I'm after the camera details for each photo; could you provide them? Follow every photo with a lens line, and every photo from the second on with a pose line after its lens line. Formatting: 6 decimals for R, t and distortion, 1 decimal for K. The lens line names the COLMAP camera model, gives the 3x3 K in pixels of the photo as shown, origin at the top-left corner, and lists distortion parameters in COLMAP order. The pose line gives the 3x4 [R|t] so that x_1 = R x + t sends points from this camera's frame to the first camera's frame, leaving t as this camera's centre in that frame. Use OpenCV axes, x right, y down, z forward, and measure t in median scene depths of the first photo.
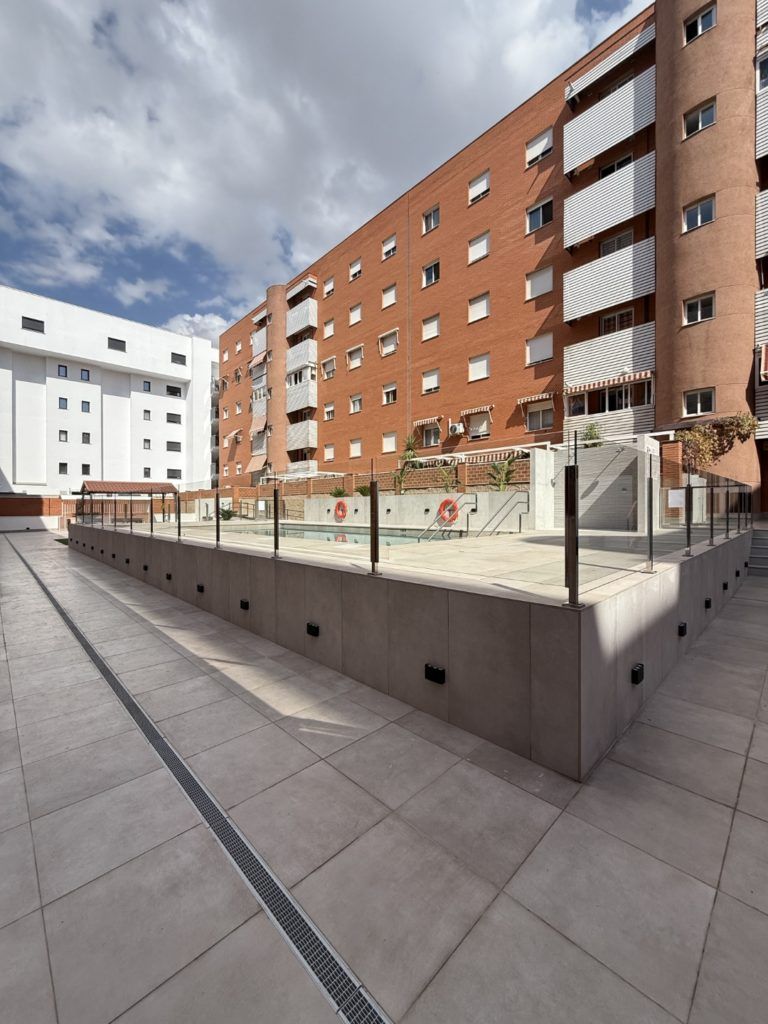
lens RADIAL K [[409.3, 0, 384.3], [0, 409.3, 507.9], [0, 0, 1]] dist [0.002652, 0.000240]
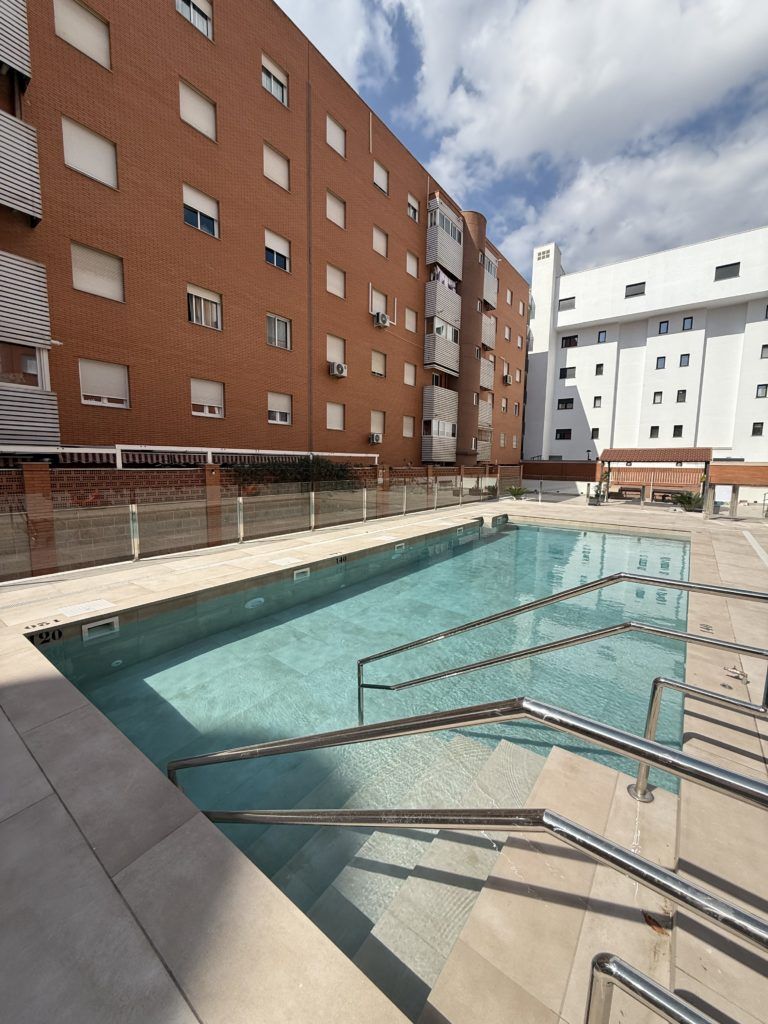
lens RADIAL K [[408.1, 0, 382.9], [0, 408.1, 509.4], [0, 0, 1]] dist [-0.001261, 0.000126]
pose [[0.155681, 0.123189, -0.980096, 0.148222], [-0.014044, 0.992369, 0.122501, -0.036772], [0.987707, -0.005307, 0.156223, 0.345418]]
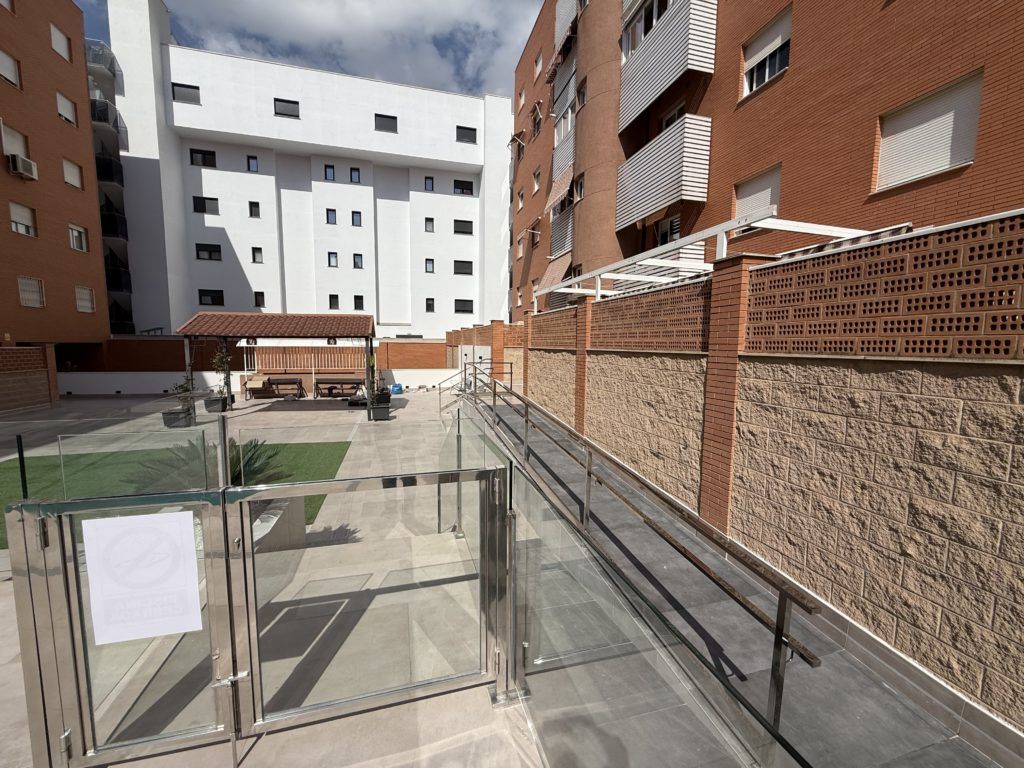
lens RADIAL K [[408.2, 0, 509.3], [0, 408.2, 386.6], [0, 0, 1]] dist [-0.001954, -0.000058]
pose [[0.877024, 0.064486, -0.476099, -0.168018], [-0.015351, 0.994207, 0.106384, -0.036258], [0.480201, -0.085993, 0.872933, 0.762632]]
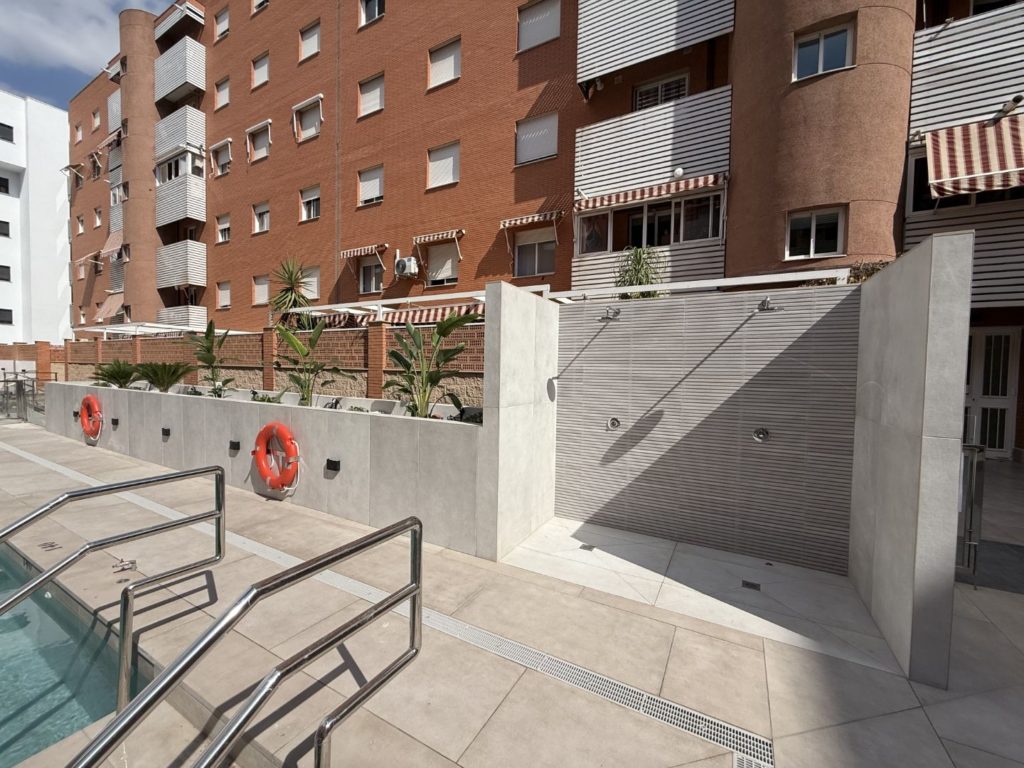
lens RADIAL K [[407.1, 0, 510.0], [0, 407.1, 385.2], [0, 0, 1]] dist [-0.001579, 0.000122]
pose [[0.956579, 0.014467, 0.291113, 0.128602], [-0.026341, 0.998971, 0.036911, -0.037501], [-0.290280, -0.042977, 0.955976, 0.319155]]
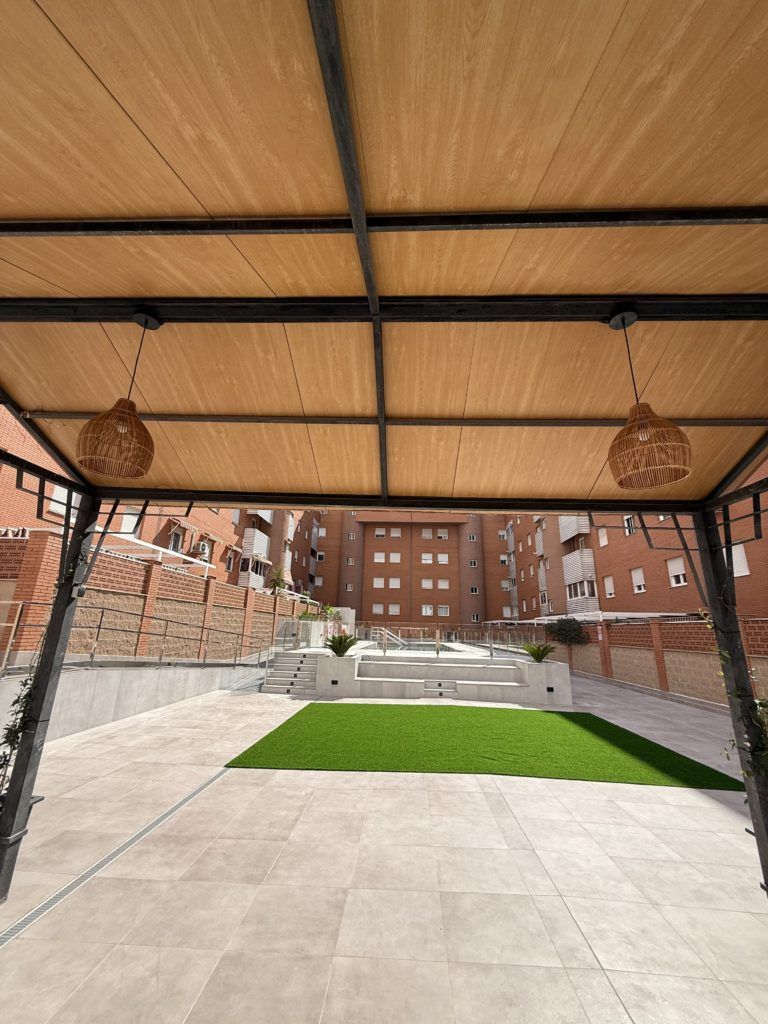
lens RADIAL K [[408.2, 0, 382.9], [0, 408.2, 510.0], [0, 0, 1]] dist [-0.001954, -0.000058]
pose [[-0.678644, 0.195121, 0.708075, -0.734559], [-0.025246, 0.957299, -0.287995, -0.002164], [-0.734033, -0.213322, -0.644739, 1.147743]]
